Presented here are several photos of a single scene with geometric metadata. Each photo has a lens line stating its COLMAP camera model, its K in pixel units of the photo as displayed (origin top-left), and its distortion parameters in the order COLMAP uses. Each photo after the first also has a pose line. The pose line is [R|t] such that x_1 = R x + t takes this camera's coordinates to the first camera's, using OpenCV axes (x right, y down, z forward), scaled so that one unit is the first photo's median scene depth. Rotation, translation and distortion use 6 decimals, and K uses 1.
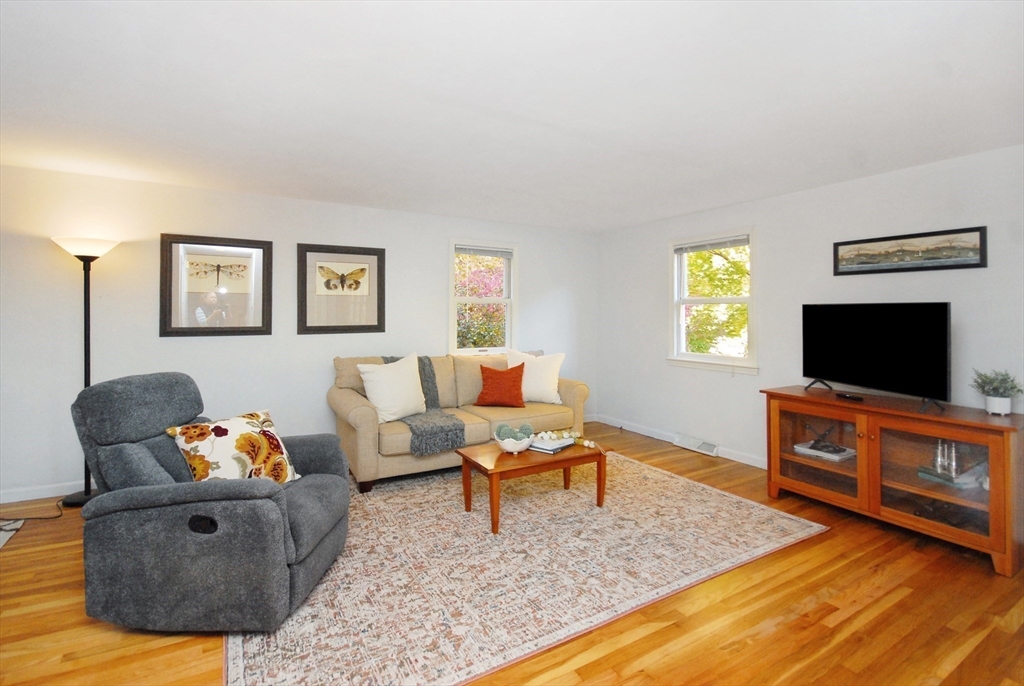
lens RADIAL K [[446.1, 0, 516.0], [0, 446.1, 310.4], [0, 0, 1]] dist [-0.000497, -0.000273]
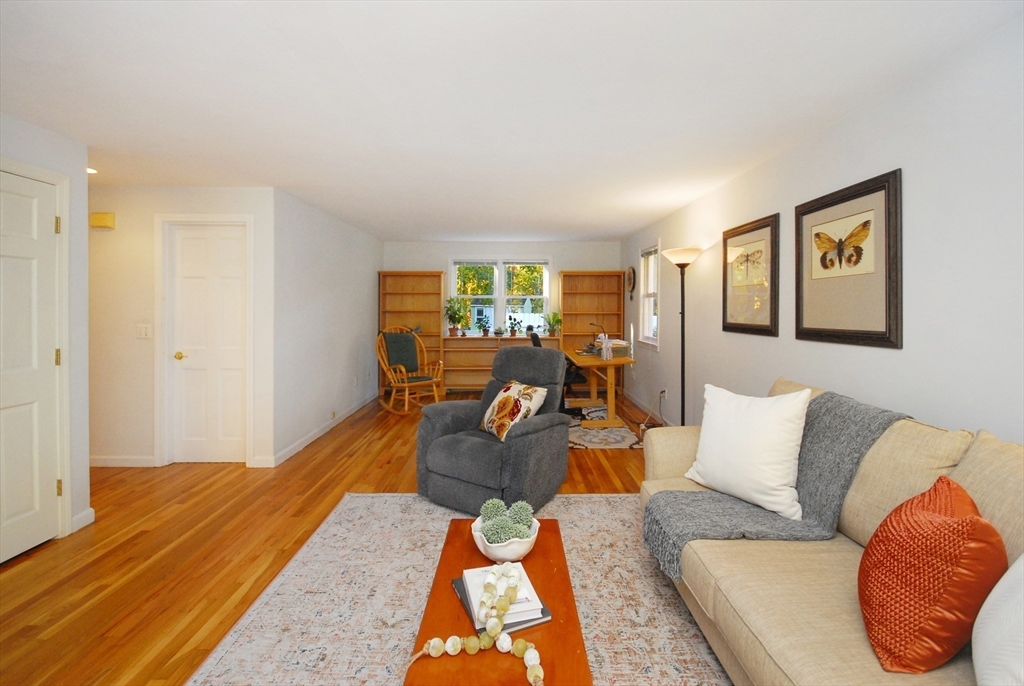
lens RADIAL K [[503.4, 0, 511.8], [0, 503.4, 309.9], [0, 0, 1]] dist [-0.010392, -0.000699]
pose [[-0.539464, 0.005562, -0.841990, 0.417821], [0.011386, 0.999935, -0.000691, 0.004935], [0.841931, -0.009960, -0.539493, 1.092847]]
